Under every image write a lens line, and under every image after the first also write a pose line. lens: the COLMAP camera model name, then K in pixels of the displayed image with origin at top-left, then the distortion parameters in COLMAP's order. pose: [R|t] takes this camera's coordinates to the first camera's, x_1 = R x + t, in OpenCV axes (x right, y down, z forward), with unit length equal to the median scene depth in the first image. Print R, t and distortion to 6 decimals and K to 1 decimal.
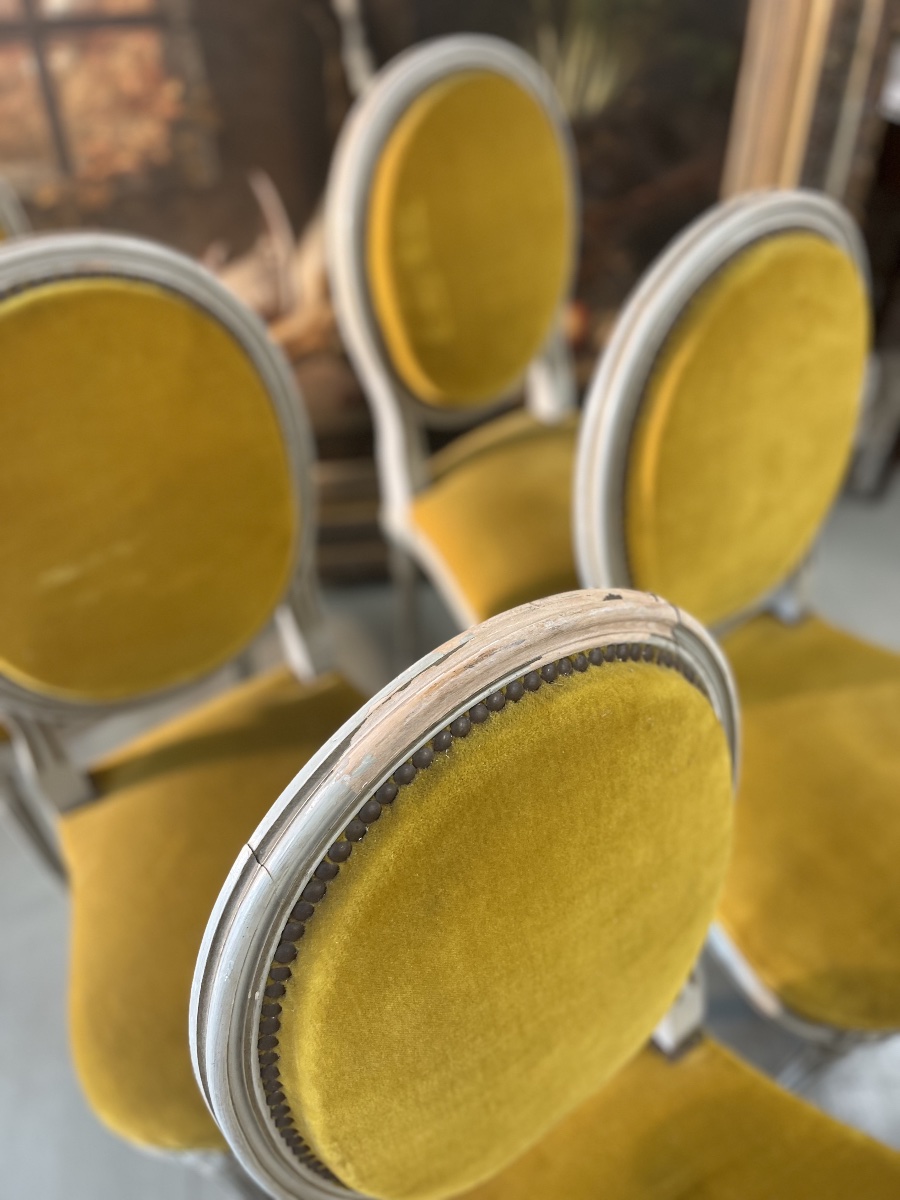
lens RADIAL K [[916.3, 0, 450.0], [0, 916.3, 600.0], [0, 0, 1]] dist [0.066321, -0.089776]
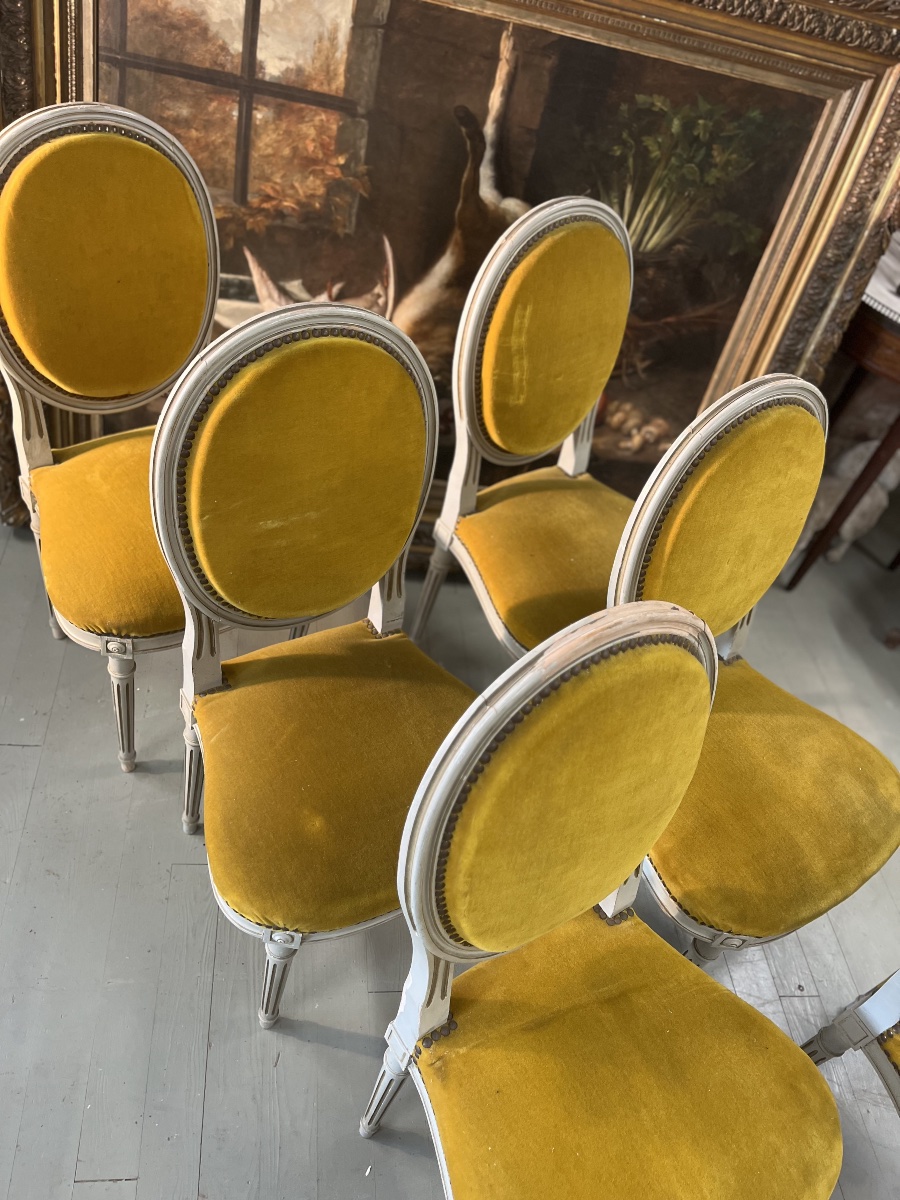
lens RADIAL K [[916.3, 0, 450.0], [0, 916.3, 600.0], [0, 0, 1]] dist [0.066321, -0.089776]
pose [[0.974434, 0.199500, 0.103337, -0.427253], [-0.198022, 0.979892, -0.024468, 0.107815], [-0.106140, 0.003379, 0.994345, -0.717624]]
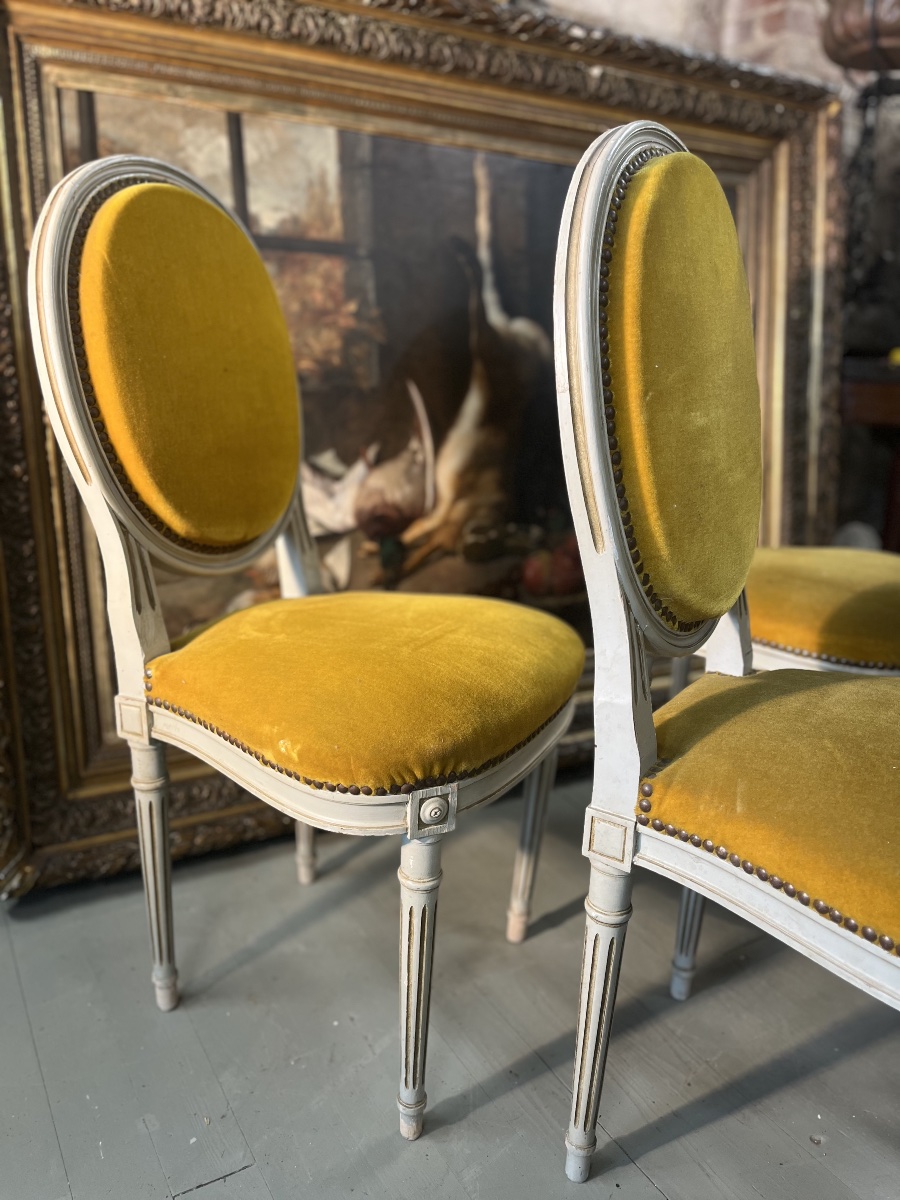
lens RADIAL K [[916.3, 0, 450.0], [0, 916.3, 600.0], [0, 0, 1]] dist [0.066321, -0.089776]
pose [[0.932418, -0.070733, 0.354393, -1.602373], [0.241941, 0.850638, -0.466776, 0.819753], [-0.268443, 0.520972, 0.810263, 0.619332]]
